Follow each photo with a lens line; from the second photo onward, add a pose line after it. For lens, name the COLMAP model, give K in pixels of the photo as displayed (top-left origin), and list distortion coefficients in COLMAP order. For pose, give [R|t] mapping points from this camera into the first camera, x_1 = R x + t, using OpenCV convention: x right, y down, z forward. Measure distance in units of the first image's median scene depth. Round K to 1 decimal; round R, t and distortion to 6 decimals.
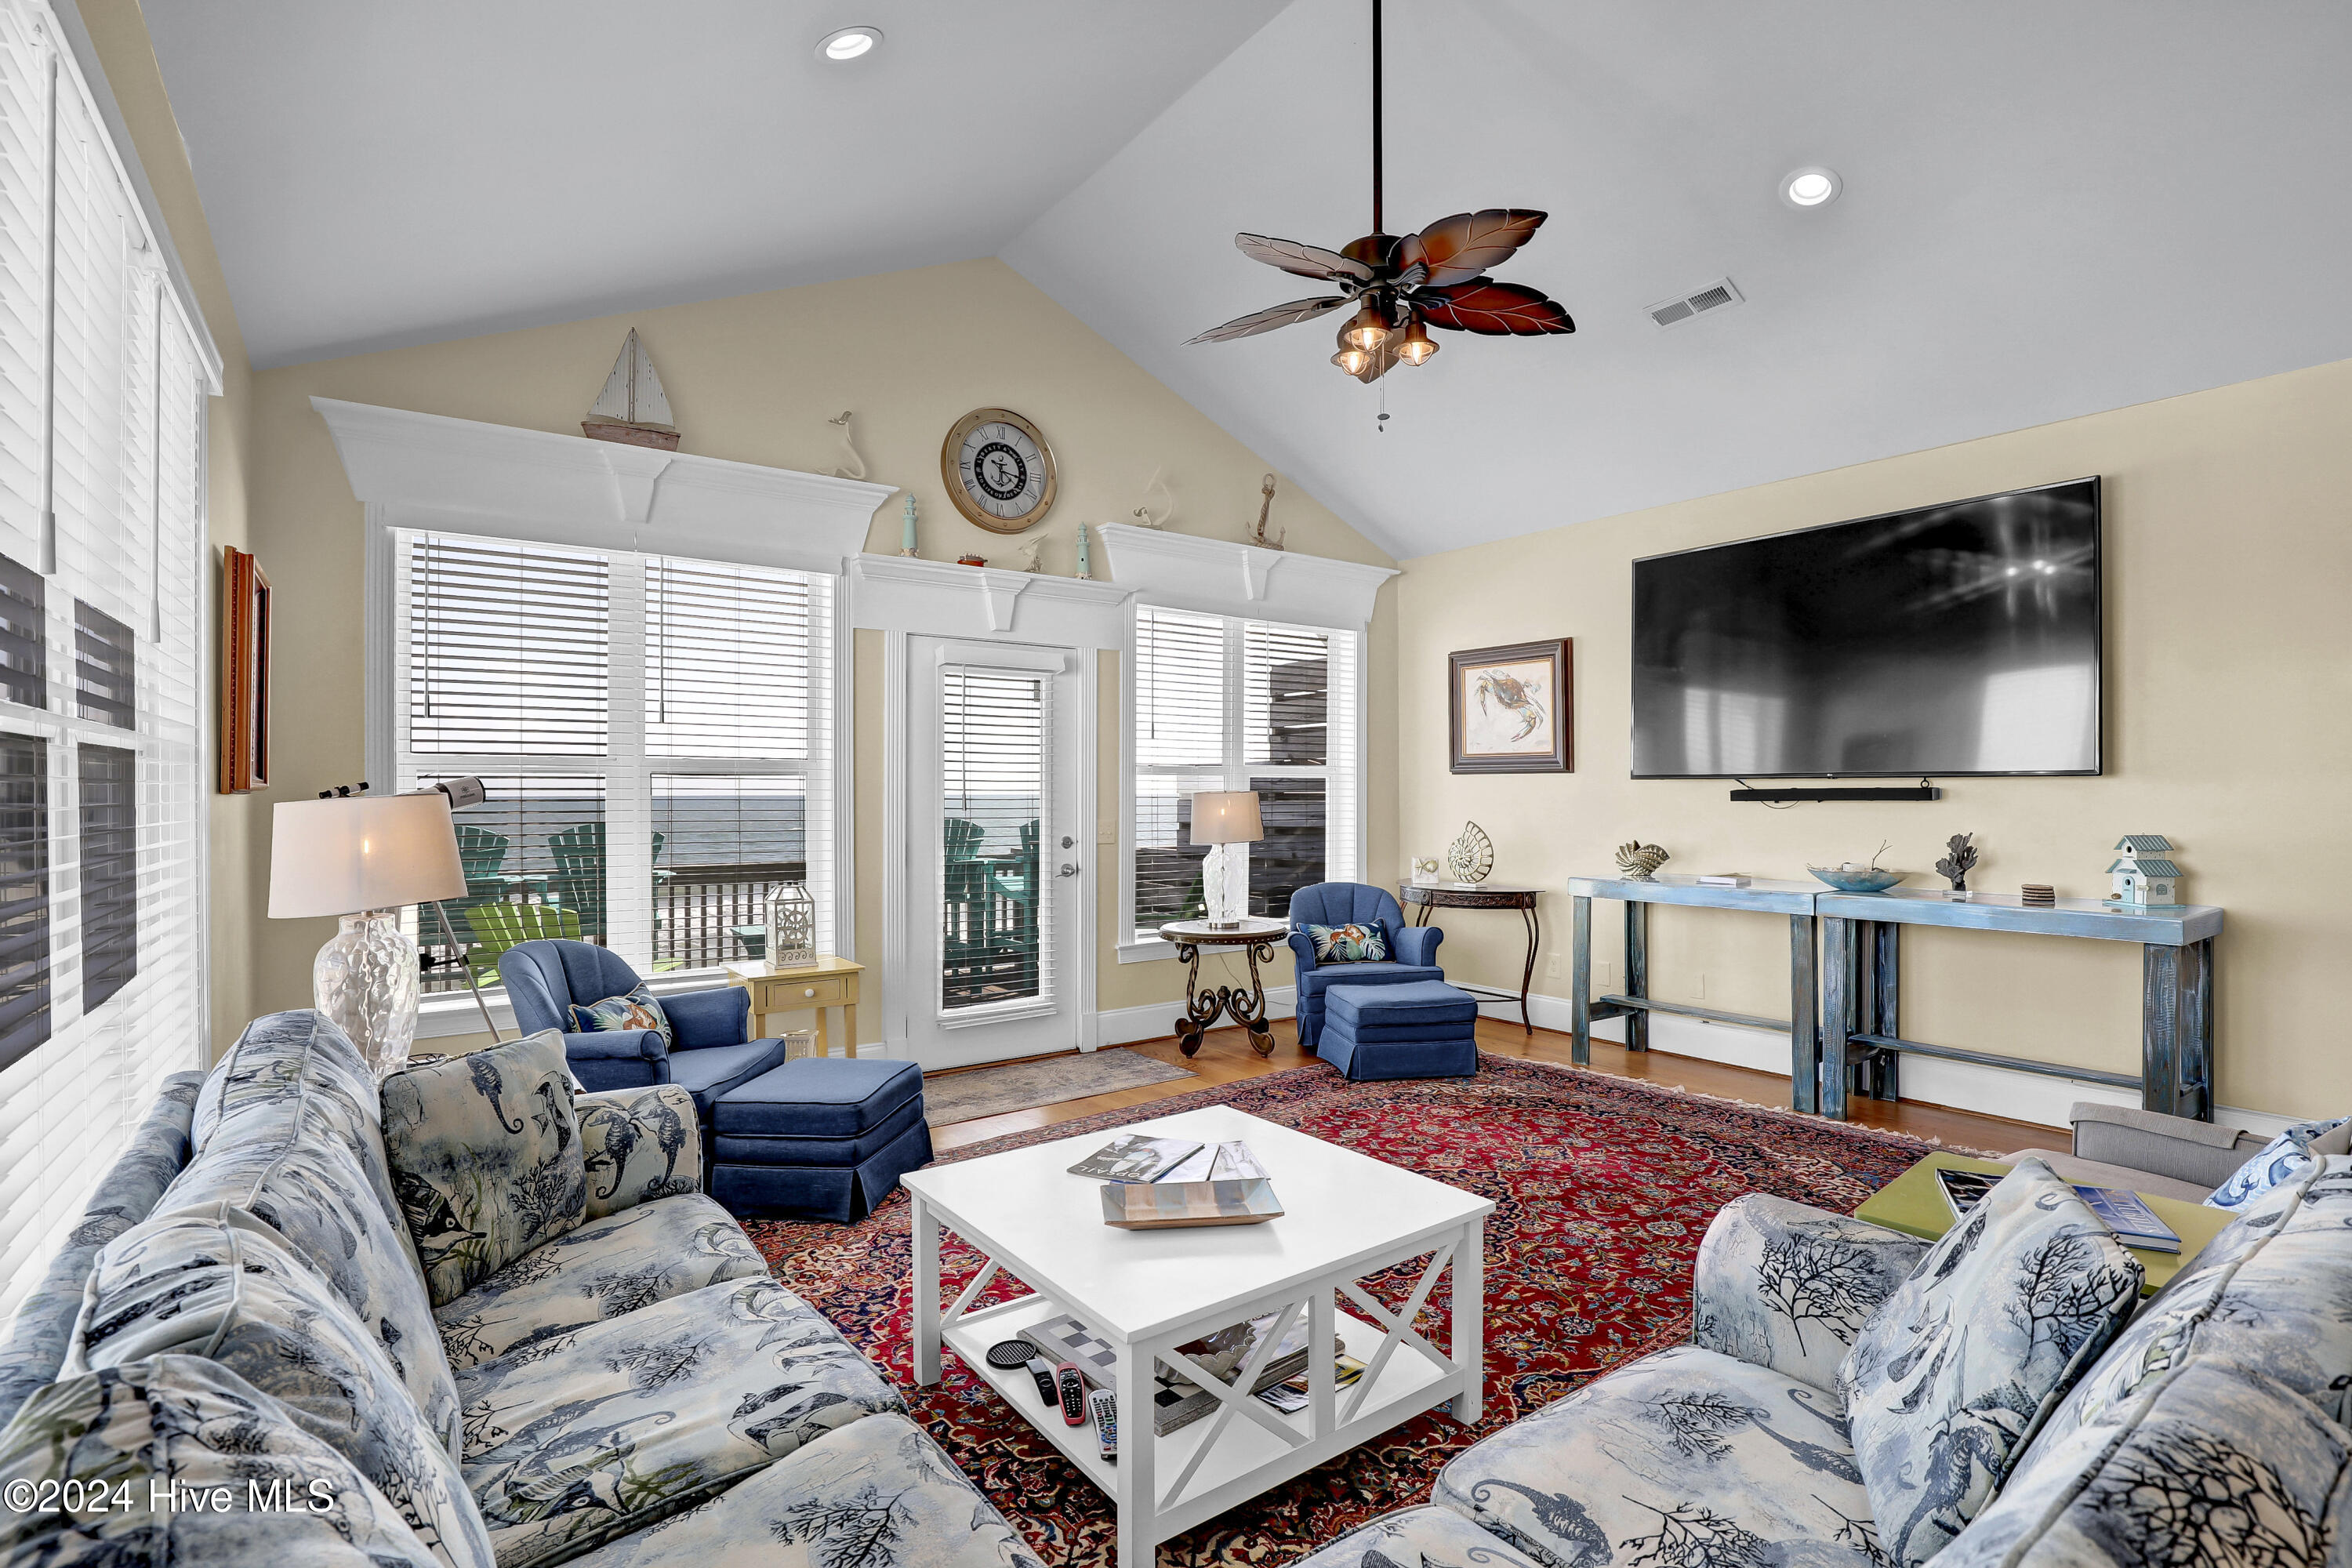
lens RADIAL K [[1118.6, 0, 1191.9], [0, 1118.6, 794.4], [0, 0, 1]] dist [-0.030796, 0.004696]
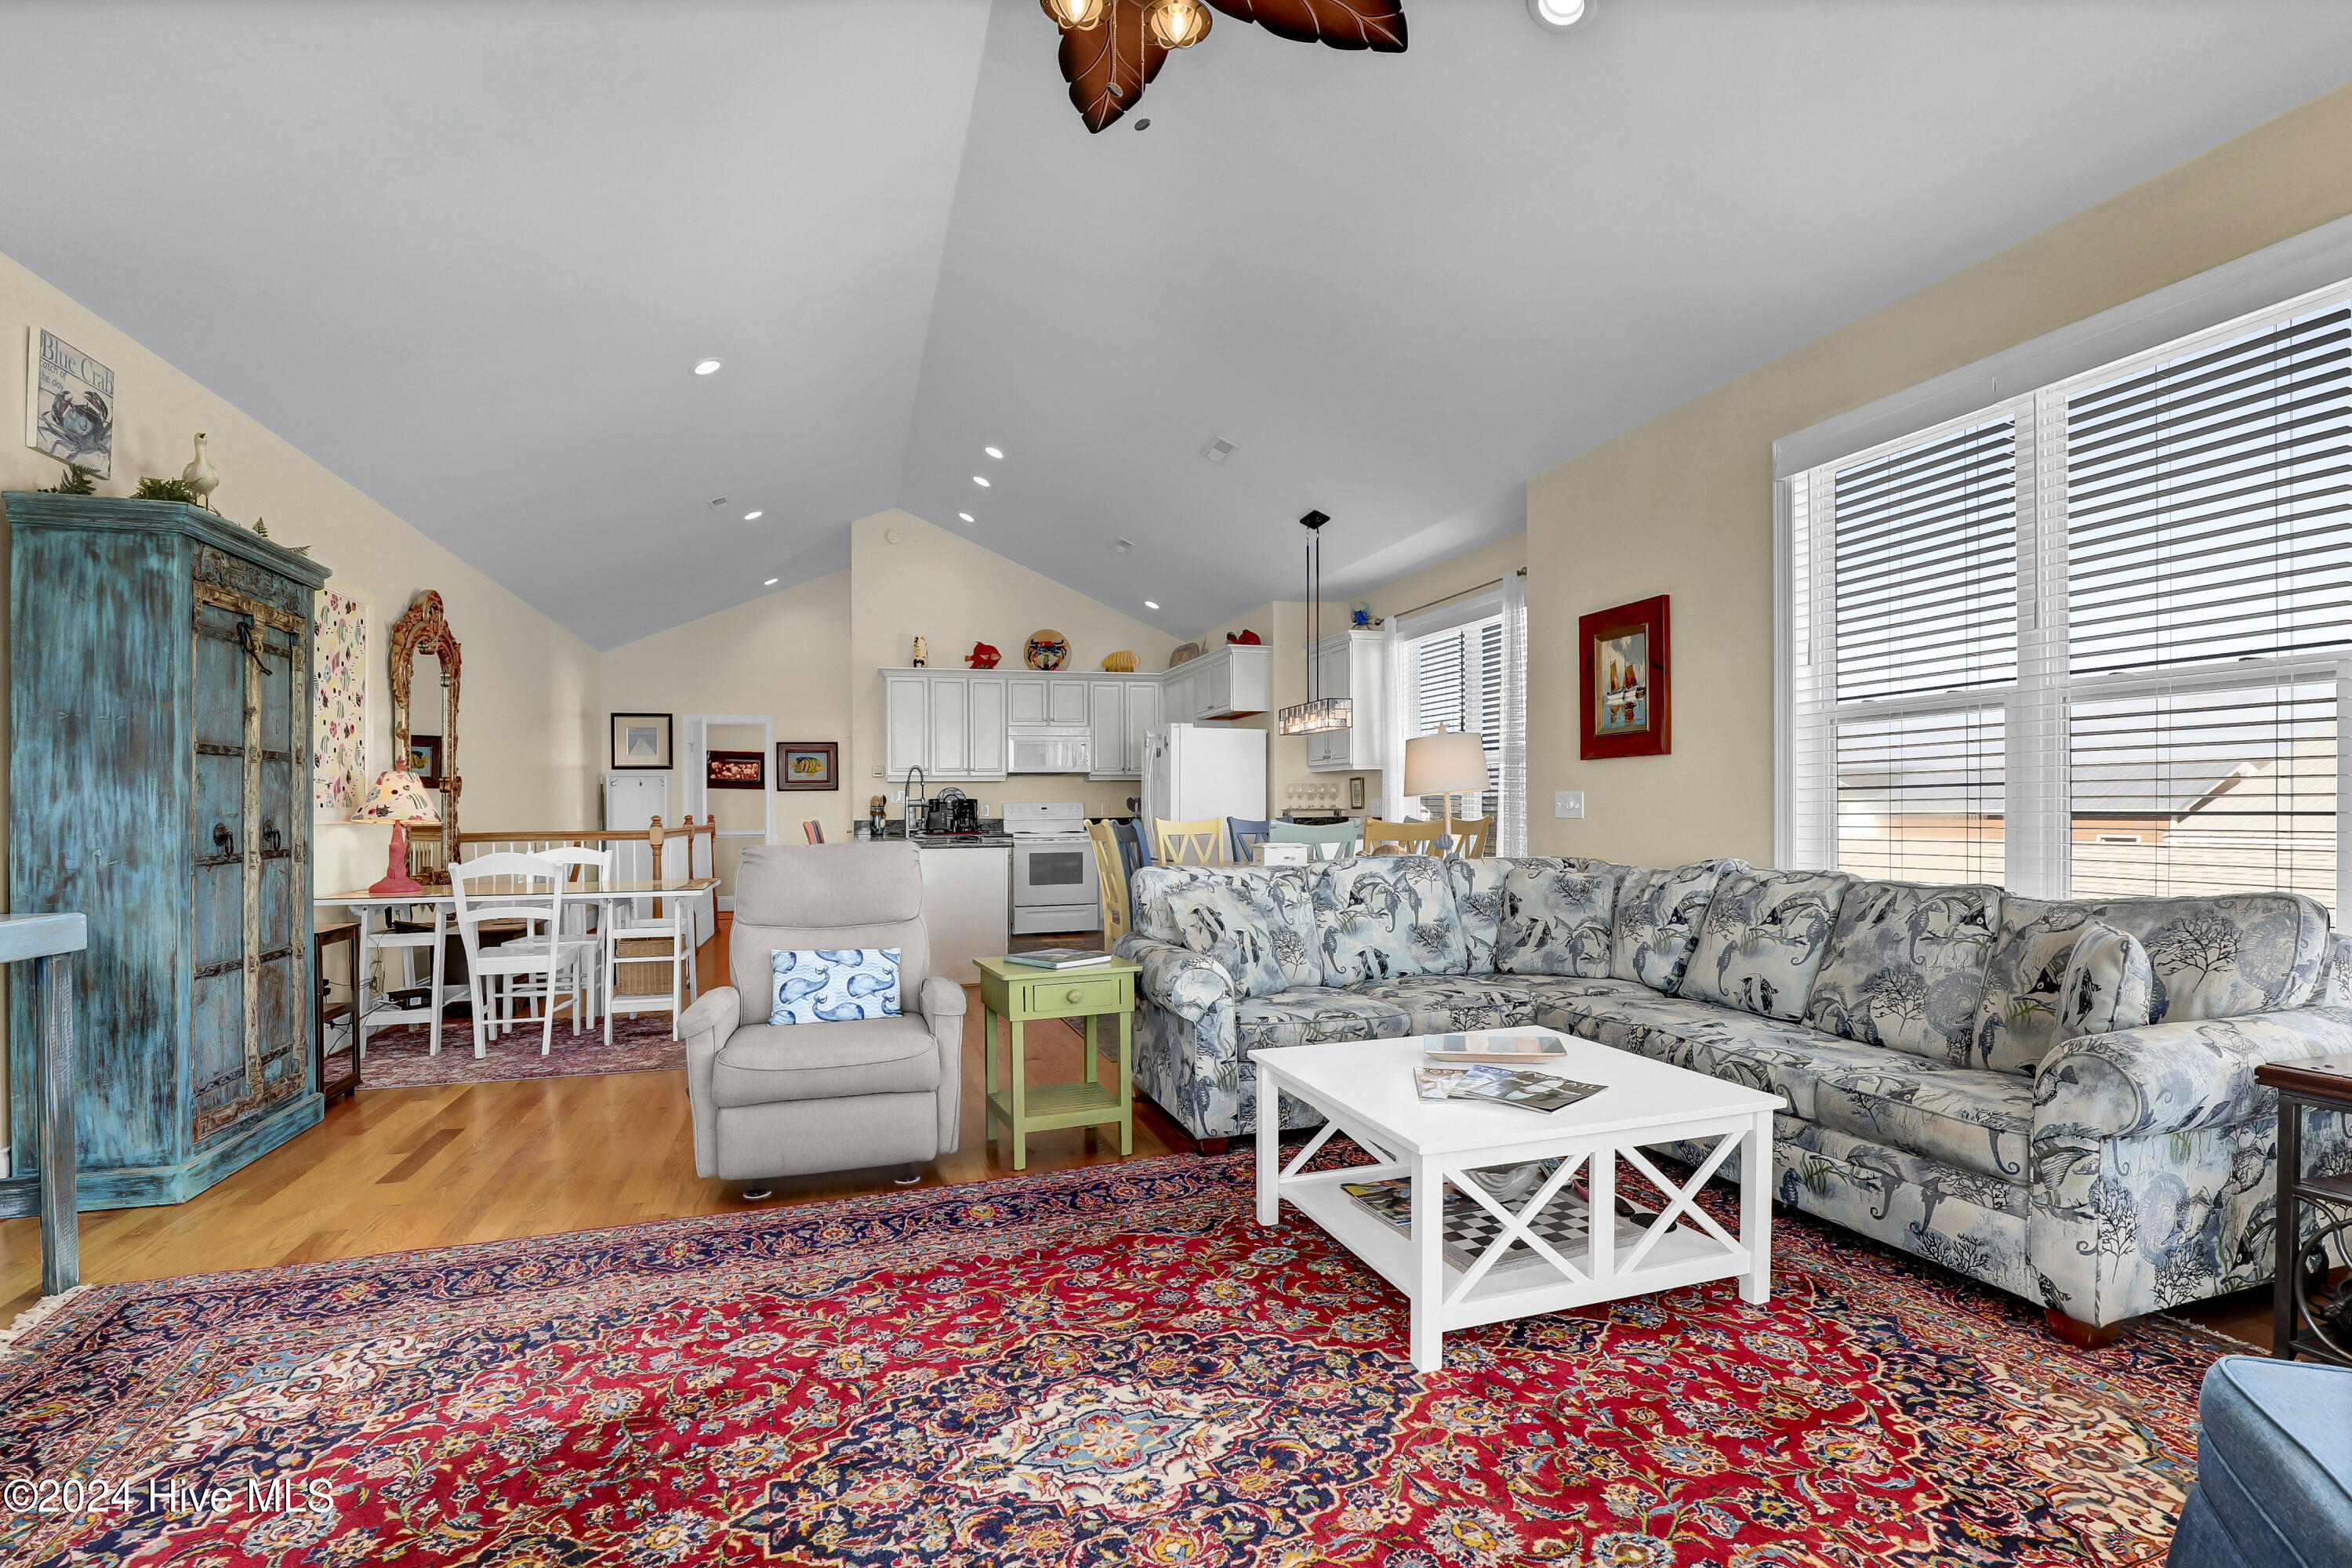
lens RADIAL K [[1118.6, 0, 1189.5], [0, 1118.6, 794.6], [0, 0, 1]] dist [-0.030796, 0.004696]
pose [[-0.948321, 0.016699, 0.316873, -0.036495], [0.014628, 0.999853, -0.008912, 0.033987], [-0.316976, -0.003816, -0.948426, 0.980717]]
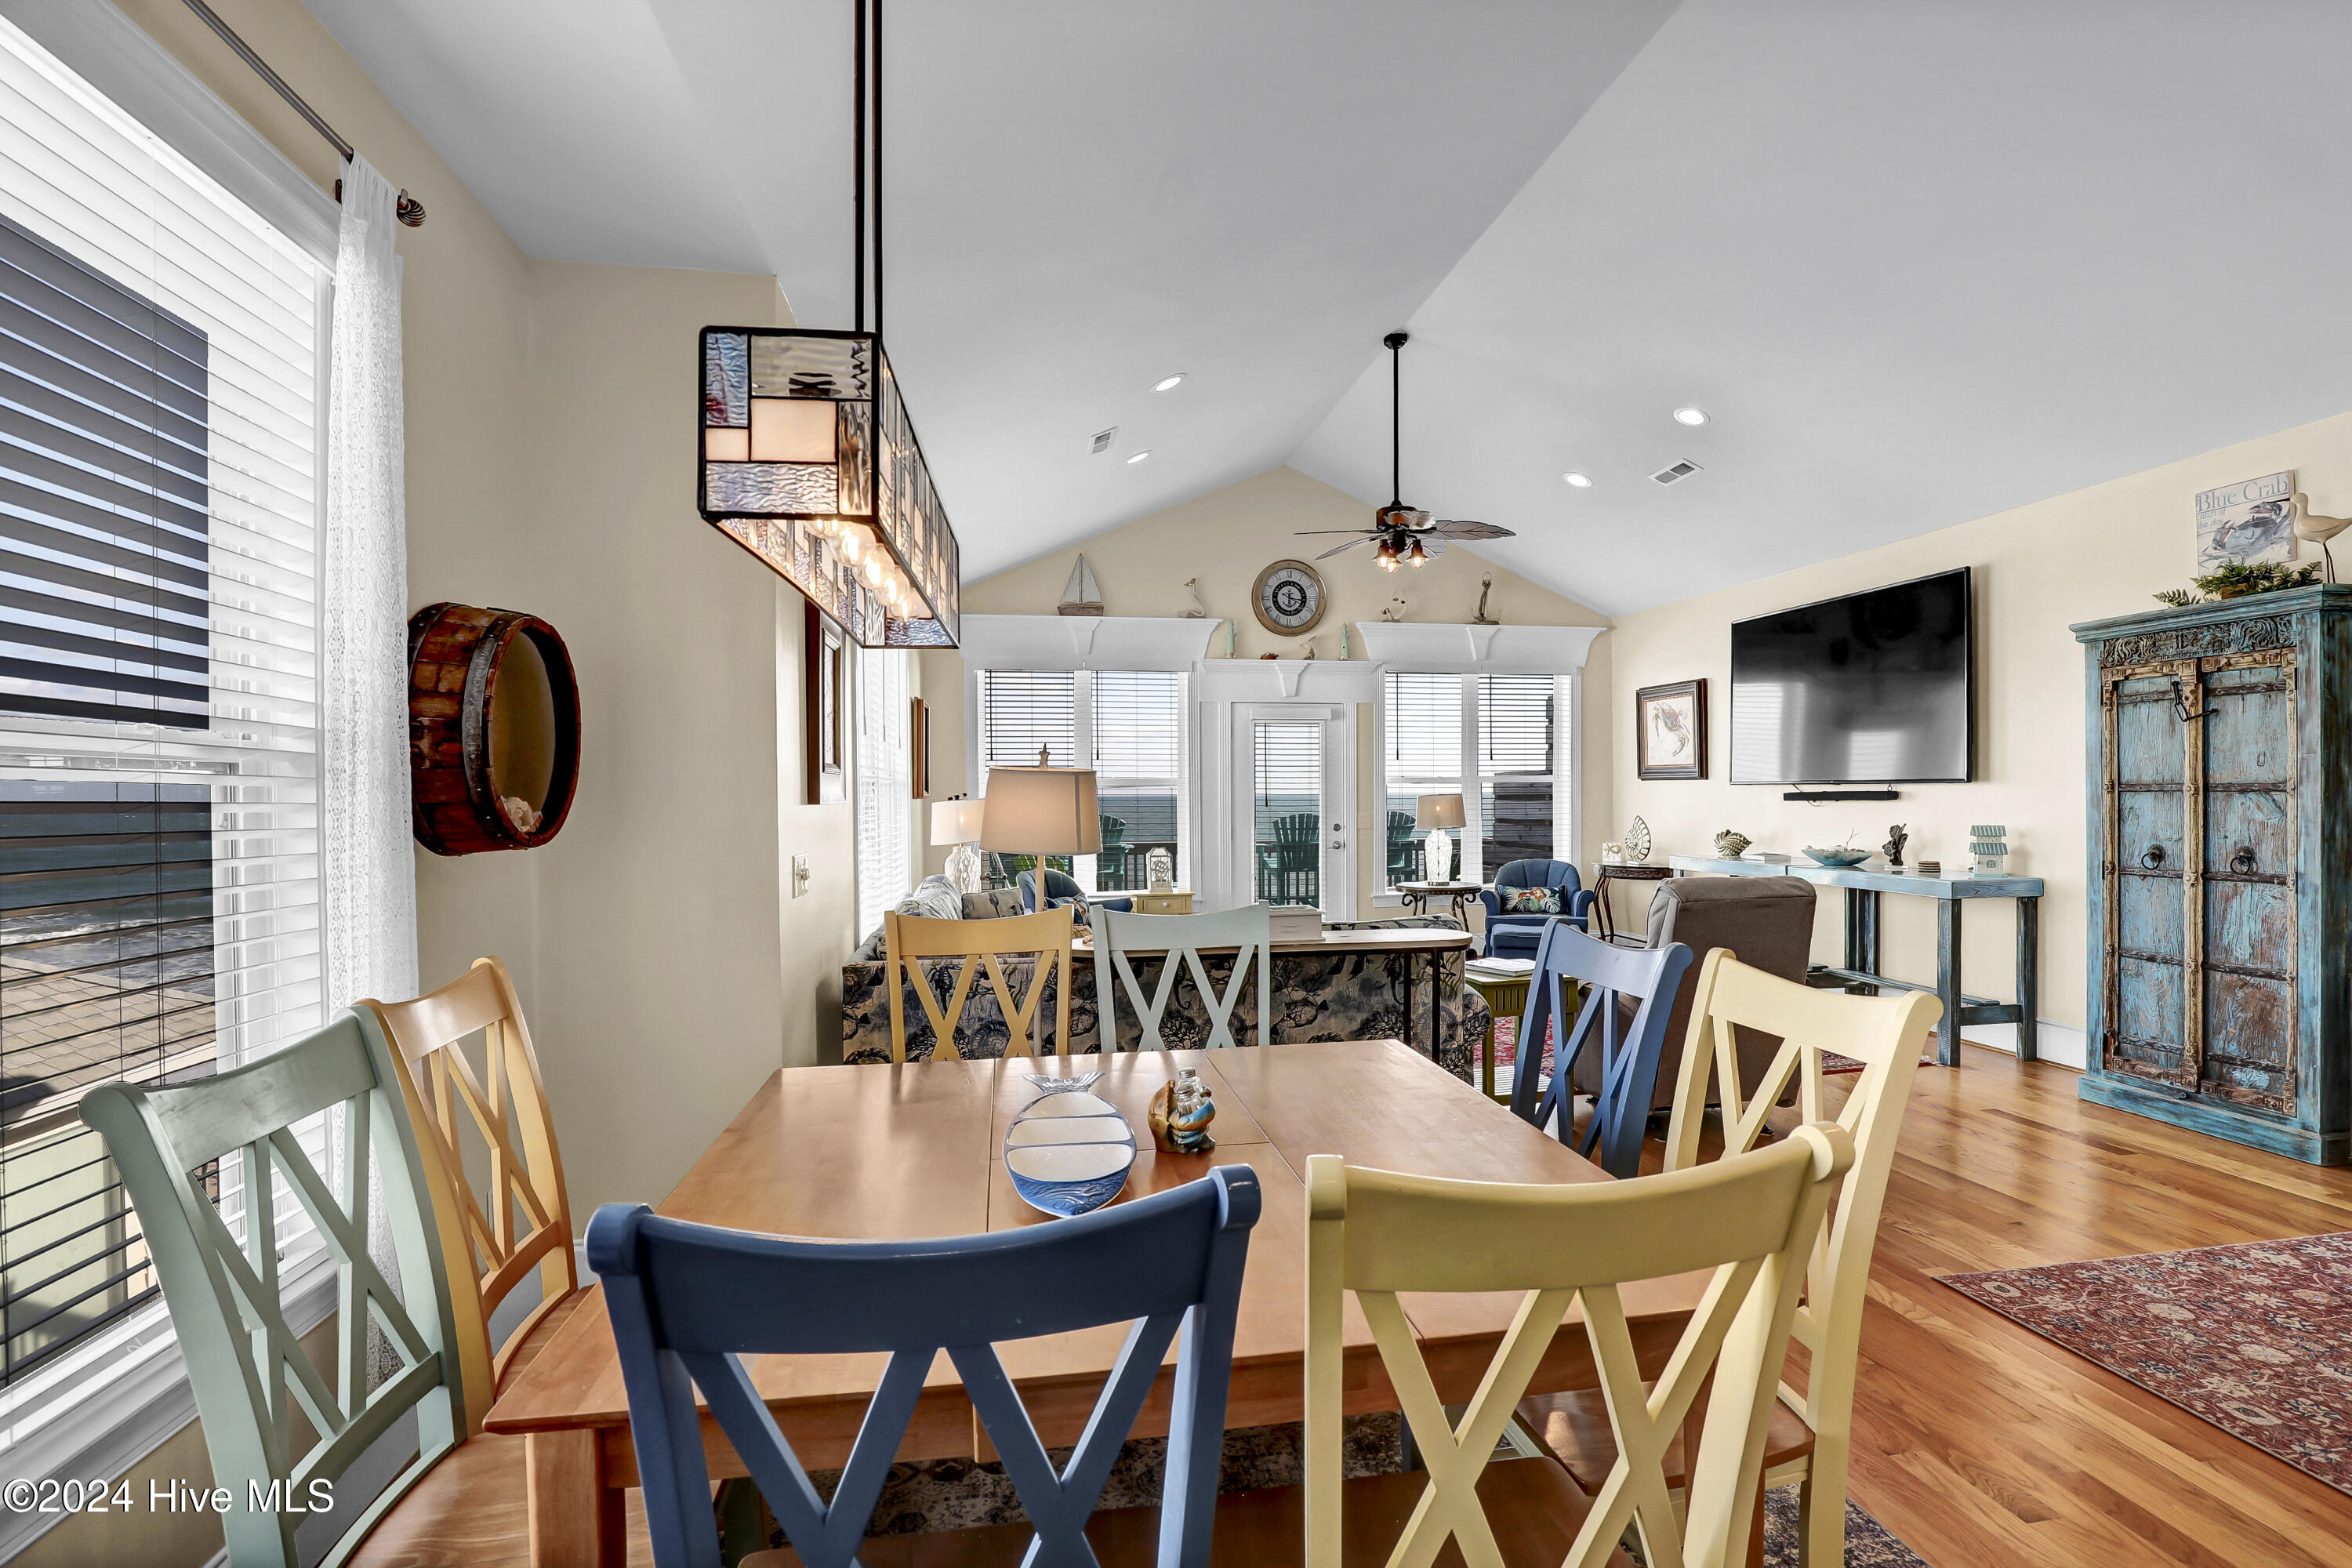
lens RADIAL K [[1118.6, 0, 1183.4], [0, 1118.6, 803.0], [0, 0, 1]] dist [-0.030796, 0.004696]
pose [[0.890738, 0.000000, -0.454517, 0.435539], [0.003815, 0.999965, 0.007475, -0.004172], [0.454501, -0.008392, 0.890706, -0.528336]]
